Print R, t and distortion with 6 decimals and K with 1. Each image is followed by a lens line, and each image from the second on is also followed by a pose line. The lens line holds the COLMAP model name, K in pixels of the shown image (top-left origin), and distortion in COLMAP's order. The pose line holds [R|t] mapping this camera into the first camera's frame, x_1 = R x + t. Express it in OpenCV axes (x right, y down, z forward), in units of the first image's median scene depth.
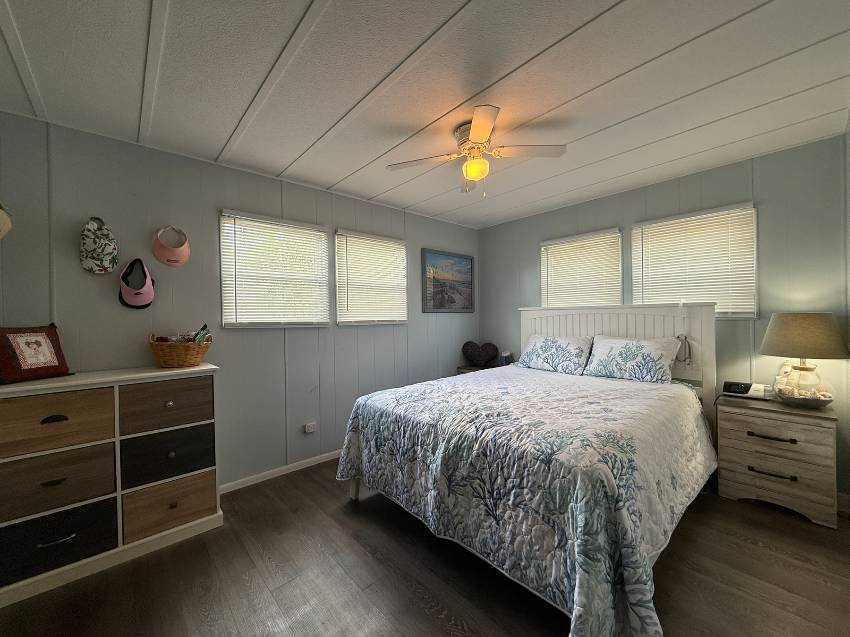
lens RADIAL K [[354.2, 0, 420.9], [0, 354.2, 313.6], [0, 0, 1]] dist [-0.000134, 0.000338]
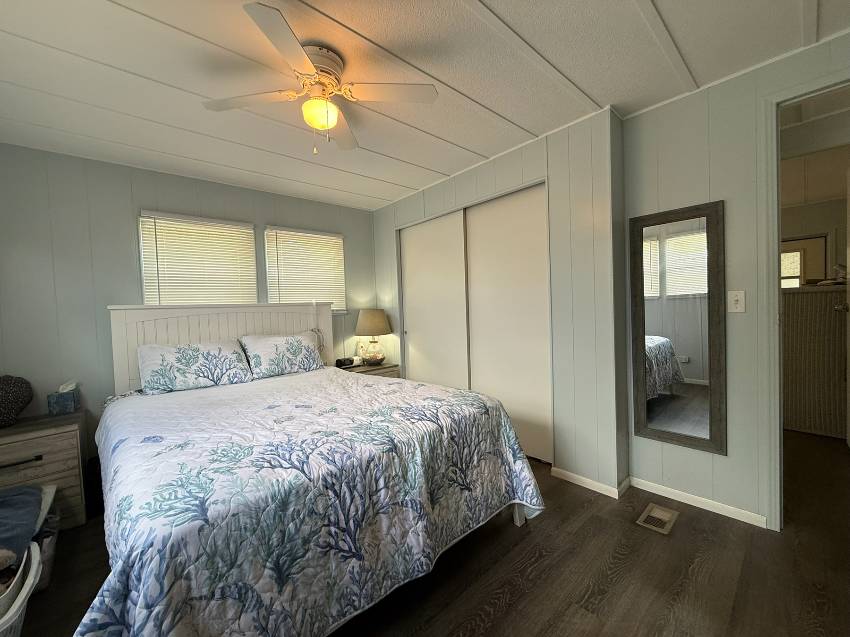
lens RADIAL K [[354.2, 0, 420.9], [0, 354.2, 313.6], [0, 0, 1]] dist [-0.000134, 0.000338]
pose [[-0.044045, 0.005259, 0.999016, -0.627484], [0.031777, 0.999488, -0.003861, 0.031577], [-0.998524, 0.031576, -0.044189, 0.844823]]
